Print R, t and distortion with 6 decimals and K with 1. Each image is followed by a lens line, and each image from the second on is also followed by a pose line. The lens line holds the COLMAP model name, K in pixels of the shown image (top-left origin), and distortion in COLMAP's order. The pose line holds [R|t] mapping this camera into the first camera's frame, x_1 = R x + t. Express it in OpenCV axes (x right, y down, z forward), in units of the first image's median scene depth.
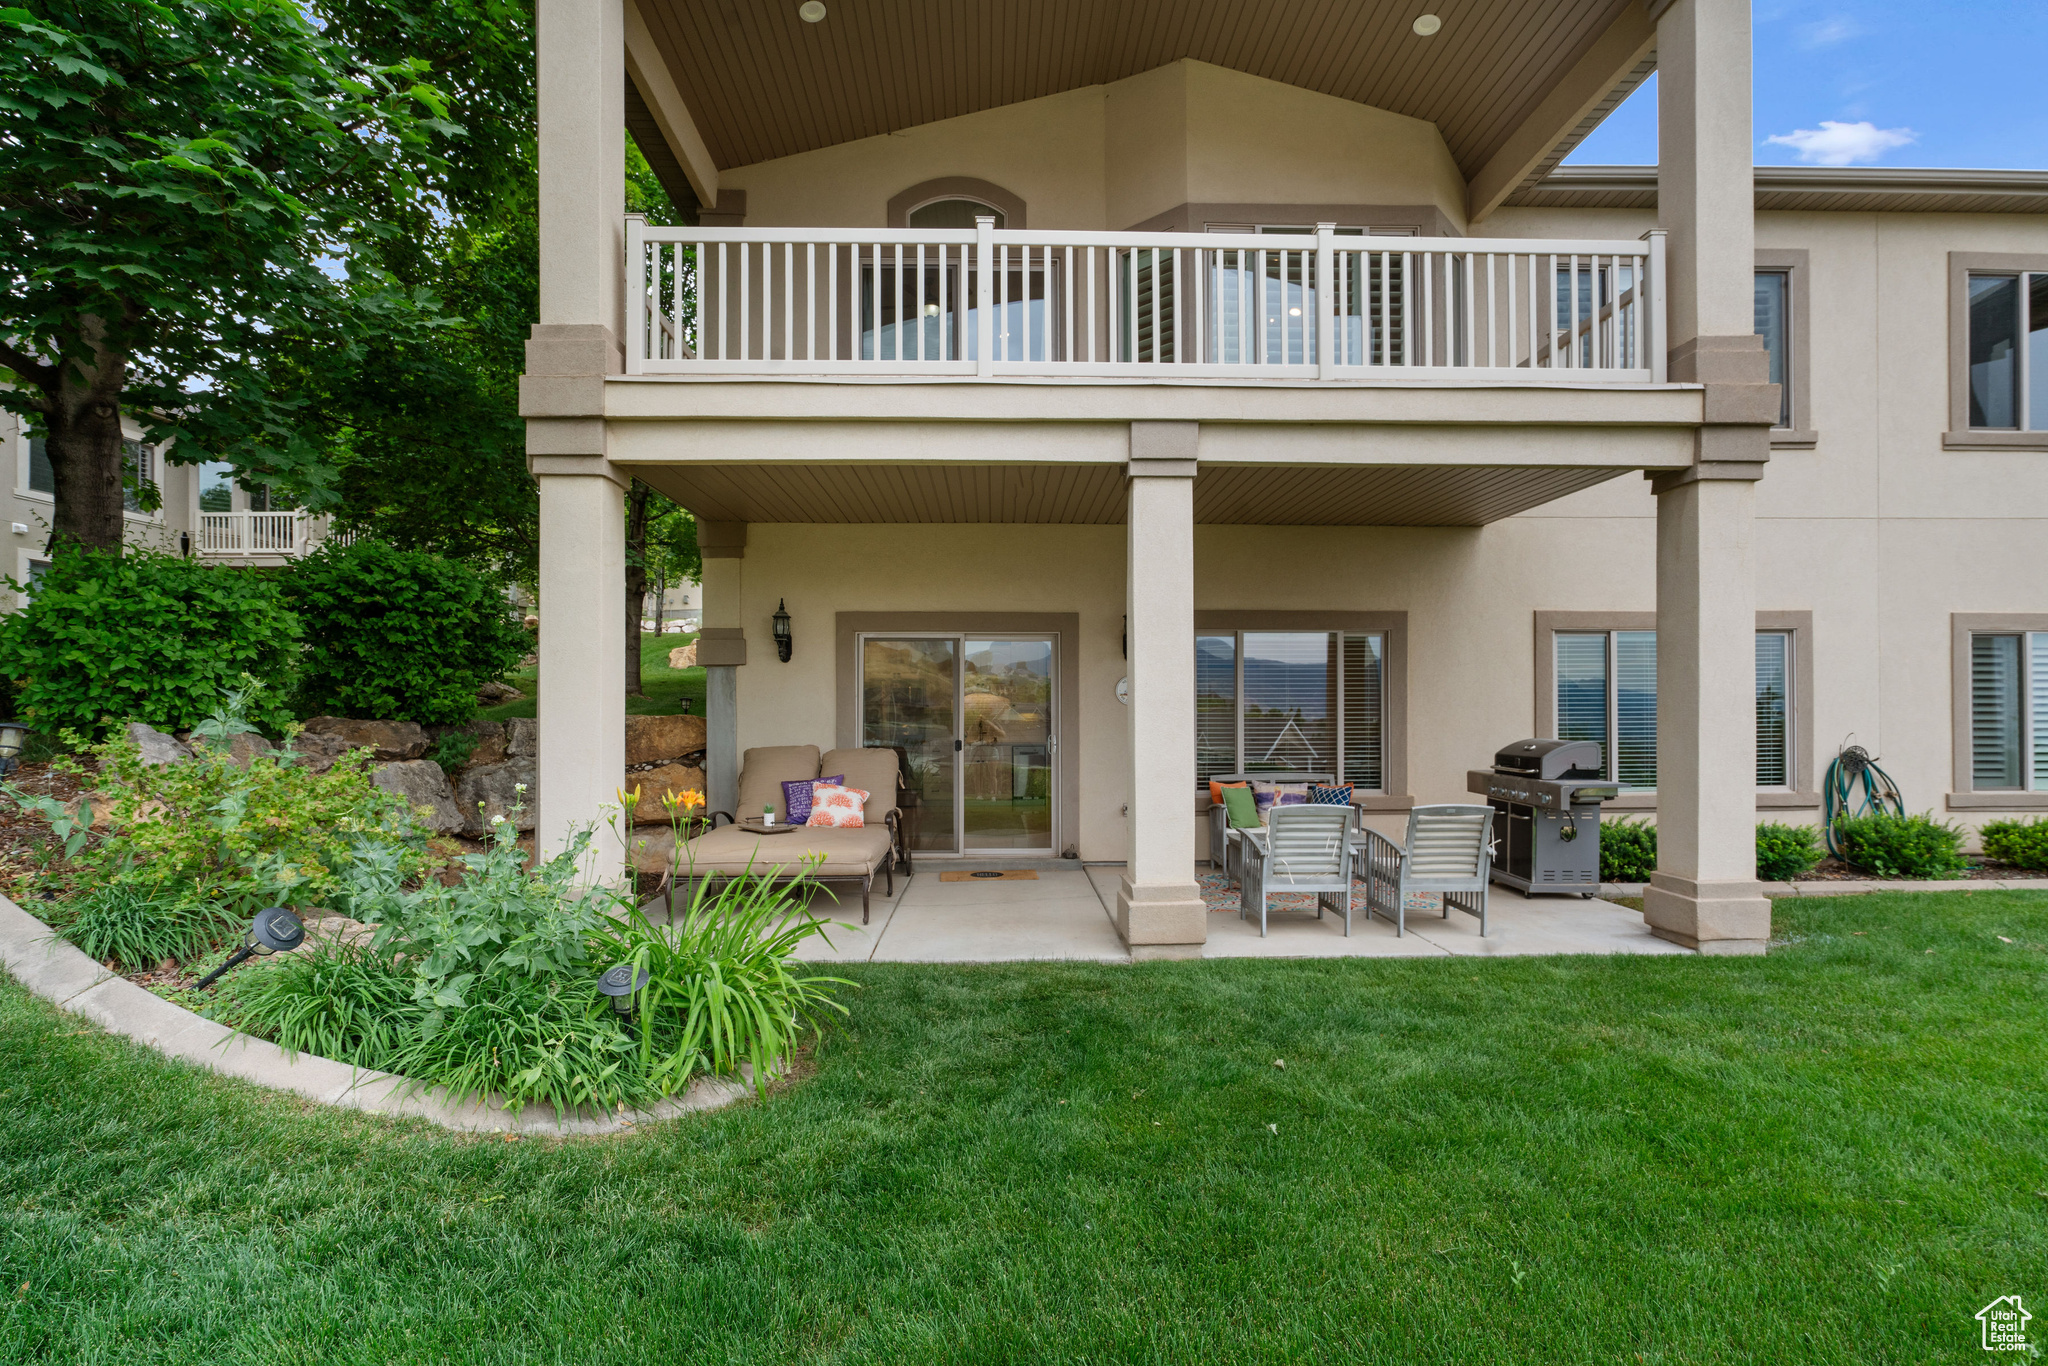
lens RADIAL K [[928.8, 0, 1019.4], [0, 928.8, 722.5], [0, 0, 1]] dist [-0.010820, 0.003723]
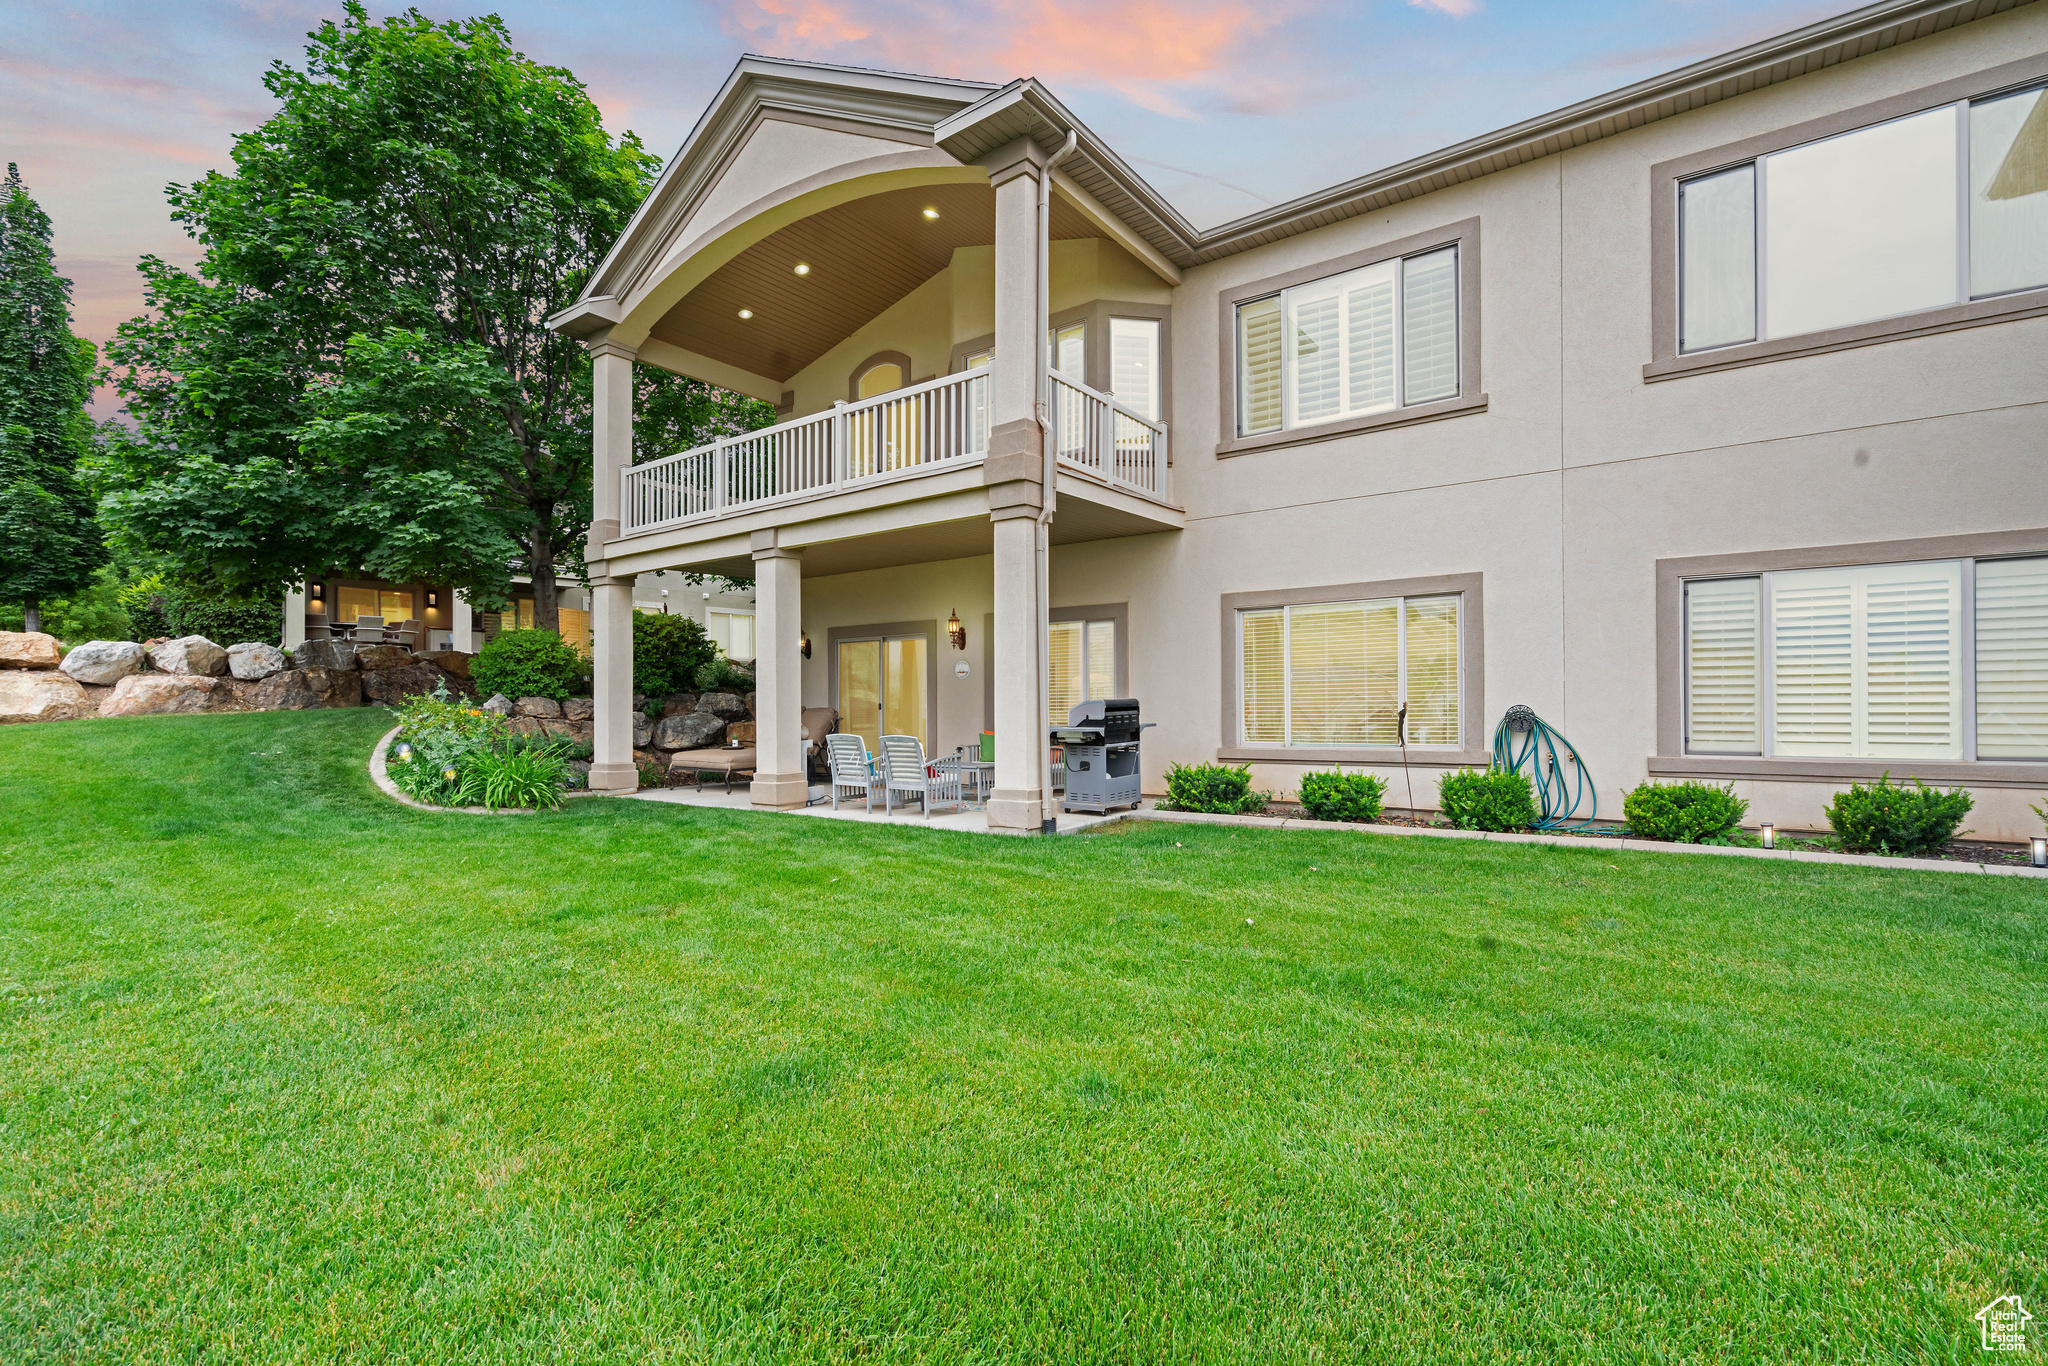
lens RADIAL K [[928.8, 0, 1038.3], [0, 928.8, 697.5], [0, 0, 1]] dist [-0.010820, 0.003723]
pose [[0.791219, -0.010187, -0.611448, 1.566947], [0.003779, 0.999924, -0.011769, 0.038875], [0.611521, 0.007001, 0.791197, -0.141894]]
